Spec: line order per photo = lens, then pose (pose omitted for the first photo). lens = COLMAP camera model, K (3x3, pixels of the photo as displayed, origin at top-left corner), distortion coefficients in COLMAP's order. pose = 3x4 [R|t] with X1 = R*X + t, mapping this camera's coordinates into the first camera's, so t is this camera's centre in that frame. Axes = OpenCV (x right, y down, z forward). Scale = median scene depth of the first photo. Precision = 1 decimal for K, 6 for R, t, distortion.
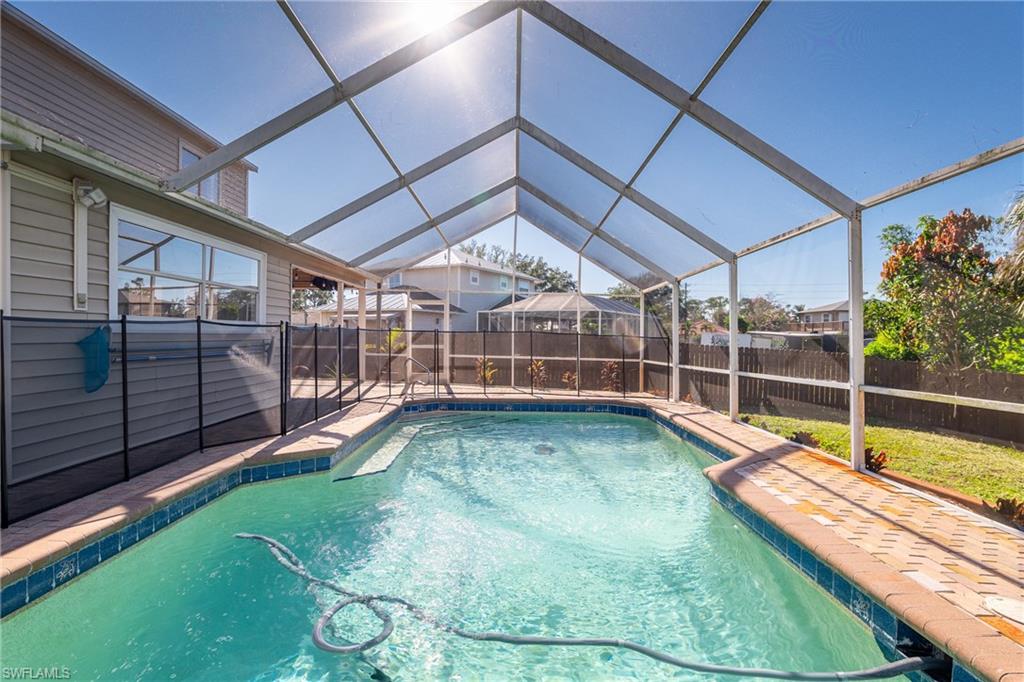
lens RADIAL K [[484.3, 0, 511.7], [0, 484.3, 338.9], [0, 0, 1]] dist [-0.009077, 0.002804]
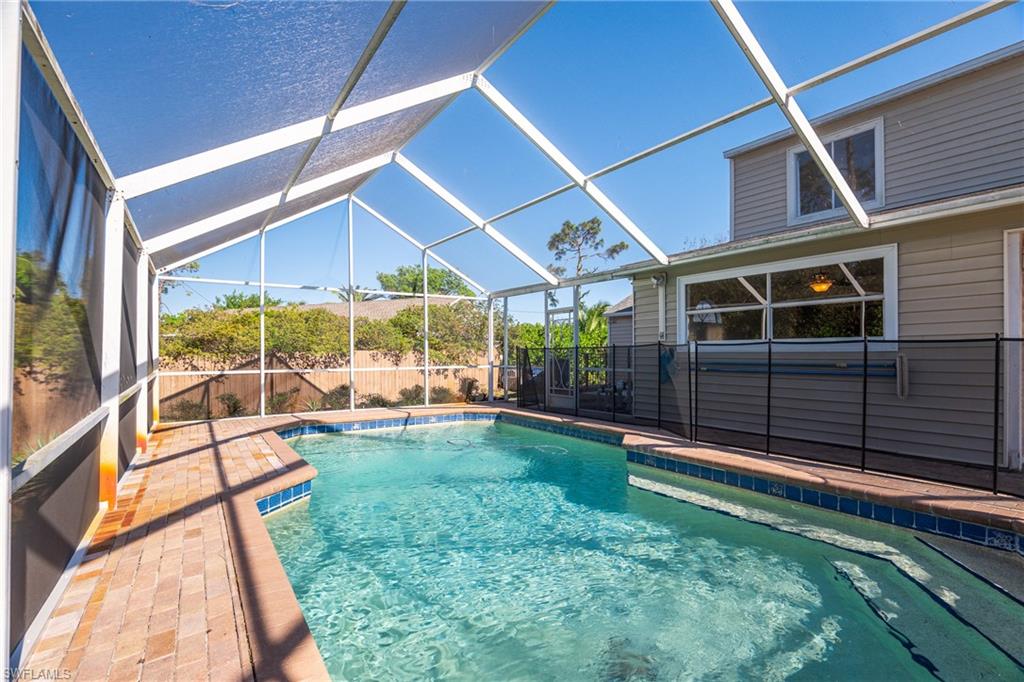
lens RADIAL K [[484.3, 0, 518.6], [0, 484.3, 360.0], [0, 0, 1]] dist [-0.009077, 0.002804]
pose [[-0.817507, 0.000367, -0.575919, 0.412698], [-0.011741, 0.999781, 0.017302, -0.004623], [0.575799, 0.020906, -0.817324, 1.332886]]
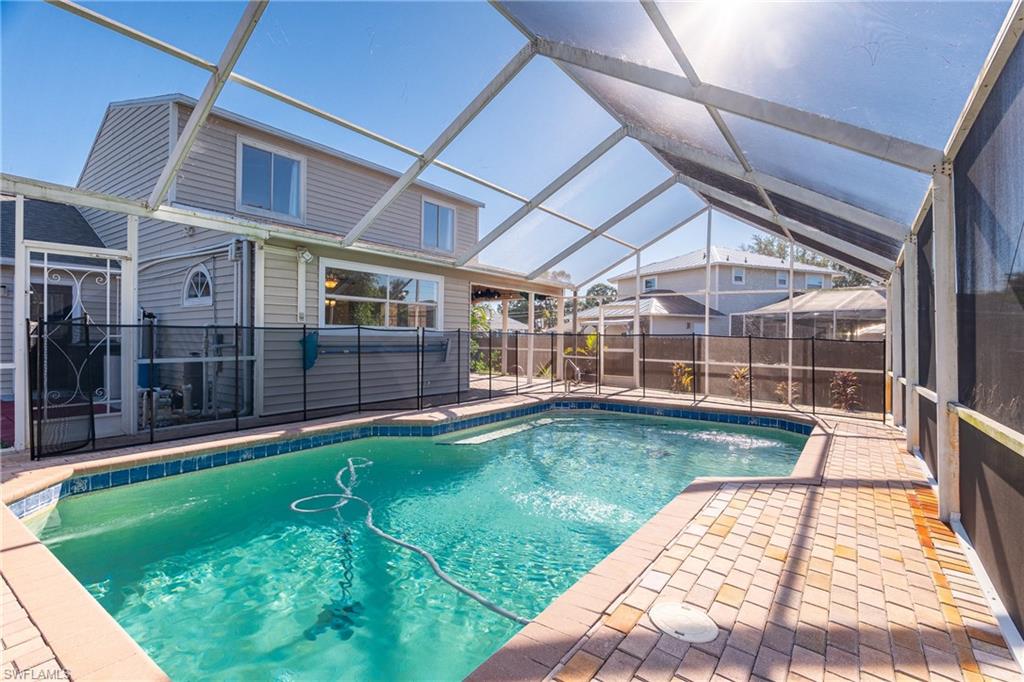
lens RADIAL K [[484.3, 0, 479.0], [0, 484.3, 339.6], [0, 0, 1]] dist [-0.009077, 0.002804]
pose [[0.796174, -0.000639, -0.605068, 0.394697], [-0.006230, 0.999938, -0.009254, 0.008866], [0.605036, 0.011137, 0.796120, -0.000099]]
